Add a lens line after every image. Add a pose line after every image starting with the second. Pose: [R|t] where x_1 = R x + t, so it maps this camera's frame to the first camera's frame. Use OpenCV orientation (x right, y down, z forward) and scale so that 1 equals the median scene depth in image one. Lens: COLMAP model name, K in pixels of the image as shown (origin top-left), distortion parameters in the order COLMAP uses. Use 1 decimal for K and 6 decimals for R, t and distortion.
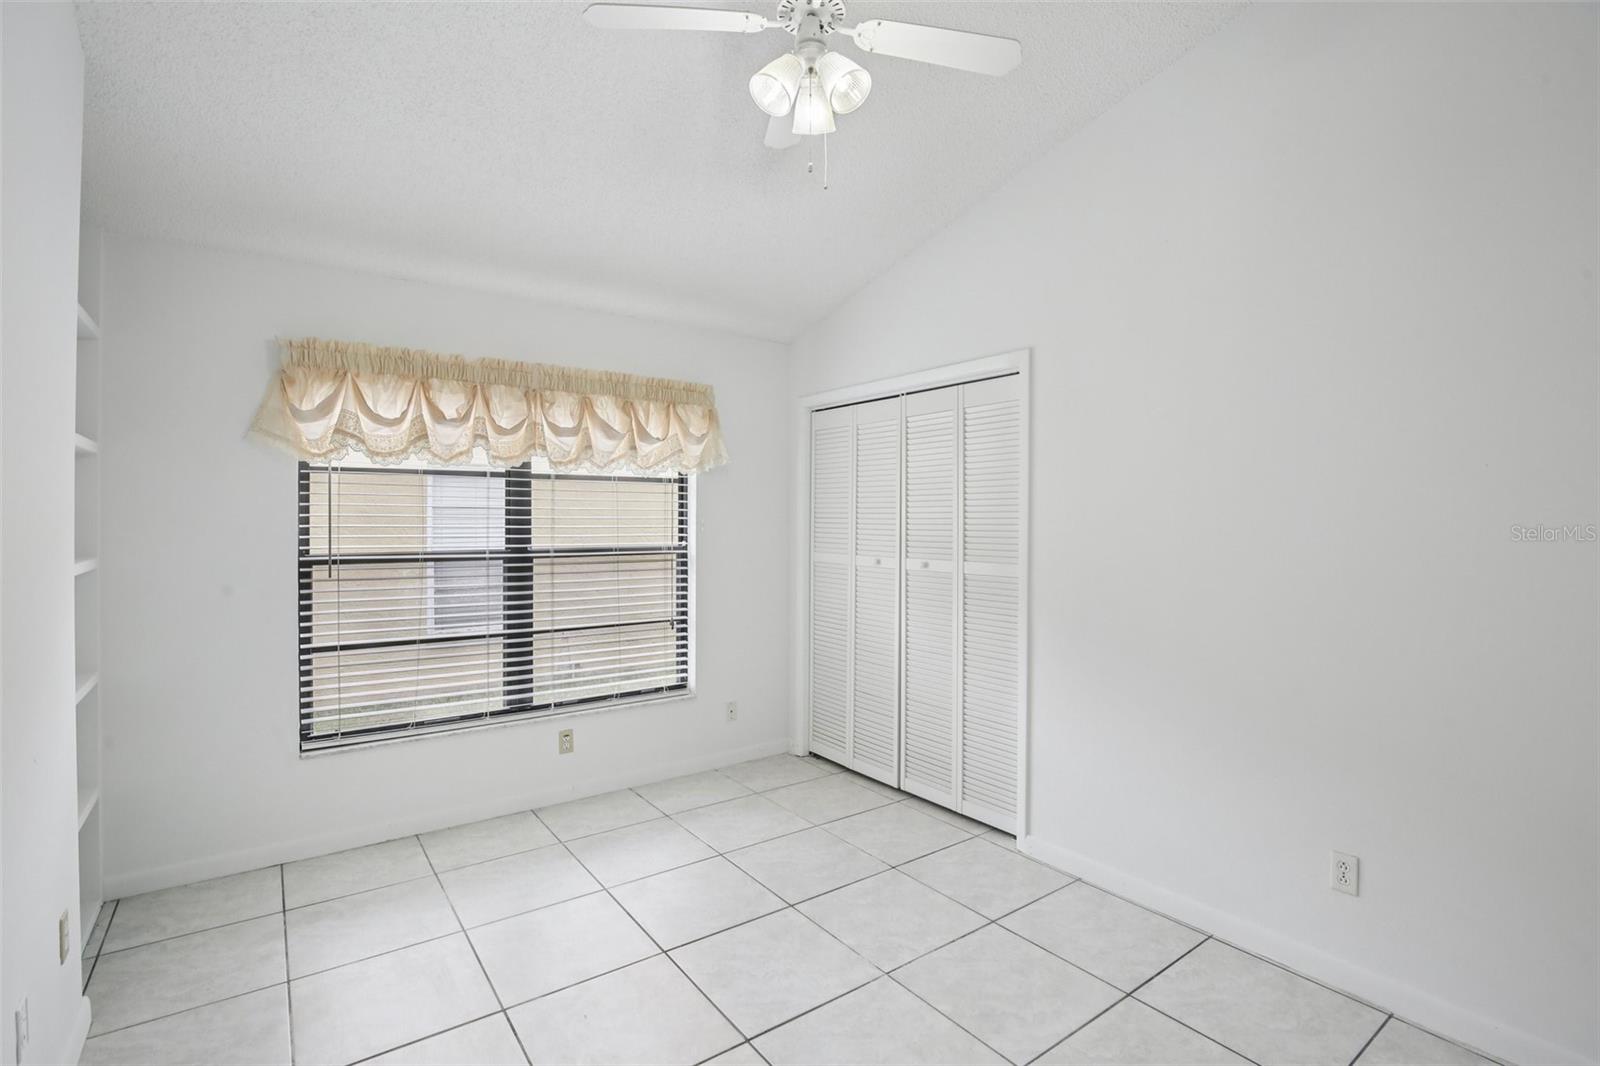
lens RADIAL K [[743.6, 0, 789.6], [0, 743.6, 521.4], [0, 0, 1]] dist [-0.037854, 0.008124]
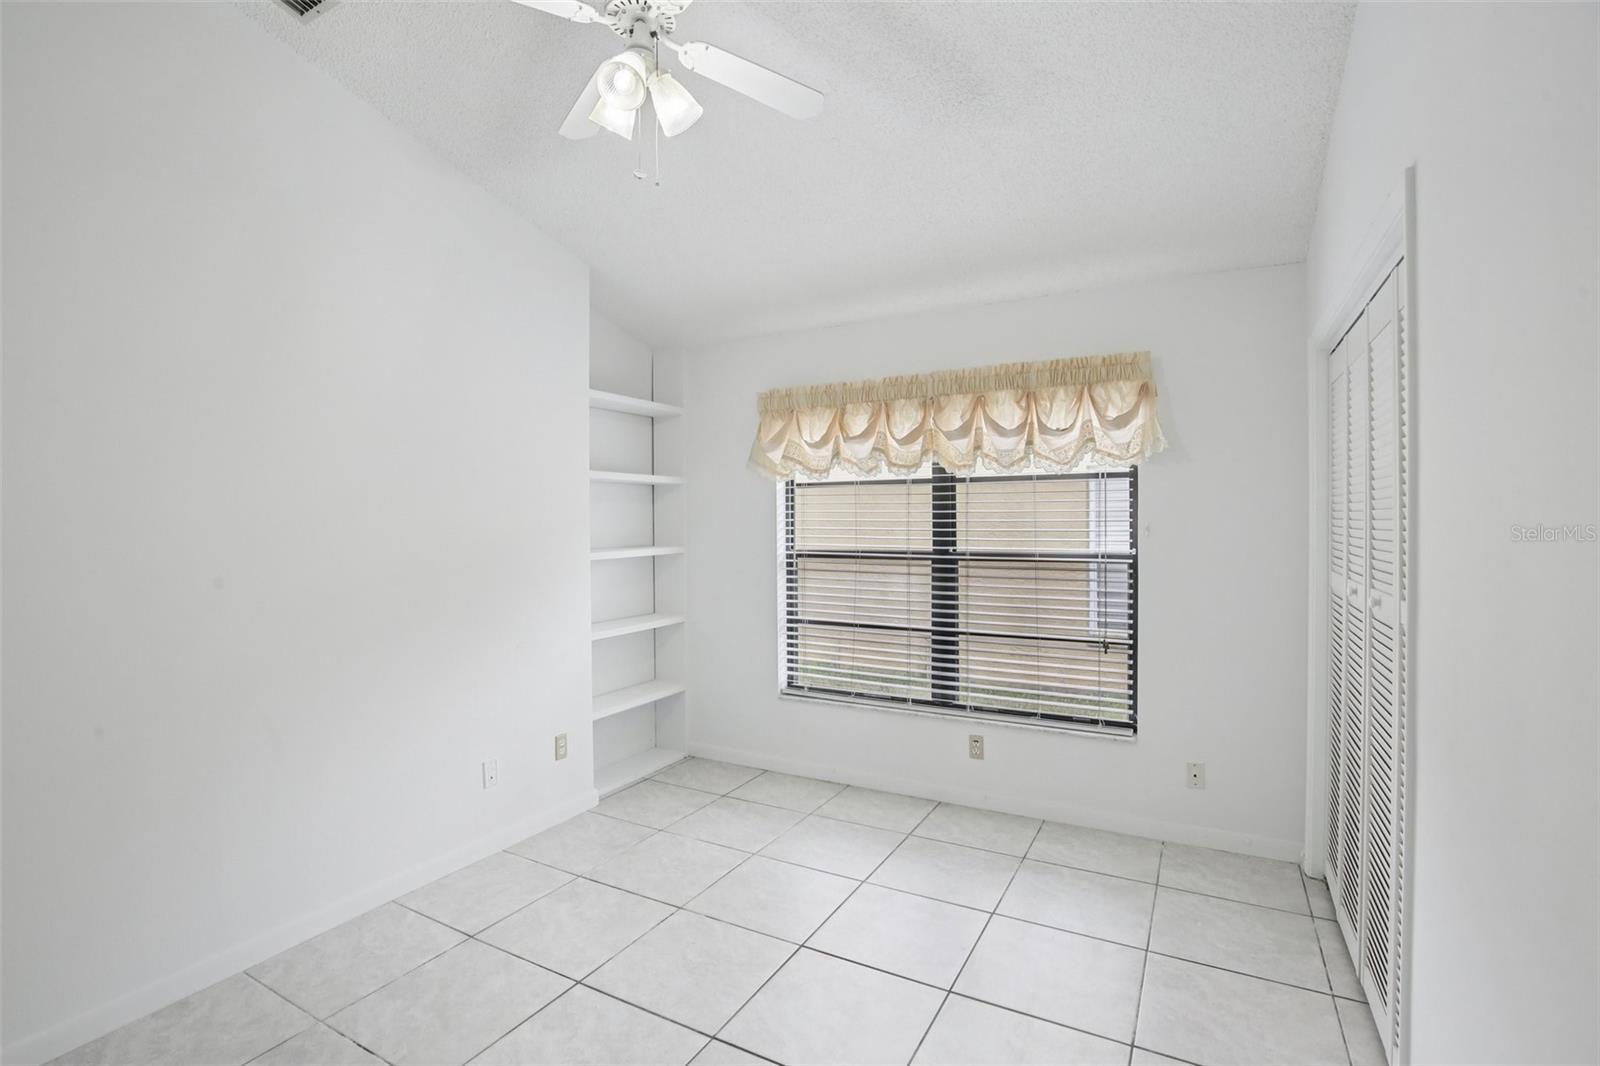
lens RADIAL K [[743.6, 0, 795.3], [0, 743.6, 529.8], [0, 0, 1]] dist [-0.037854, 0.008124]
pose [[0.417284, 0.003948, -0.908767, 0.502114], [0.000241, 0.999990, 0.004455, 0.002792], [0.908776, -0.002078, 0.417279, 0.373869]]
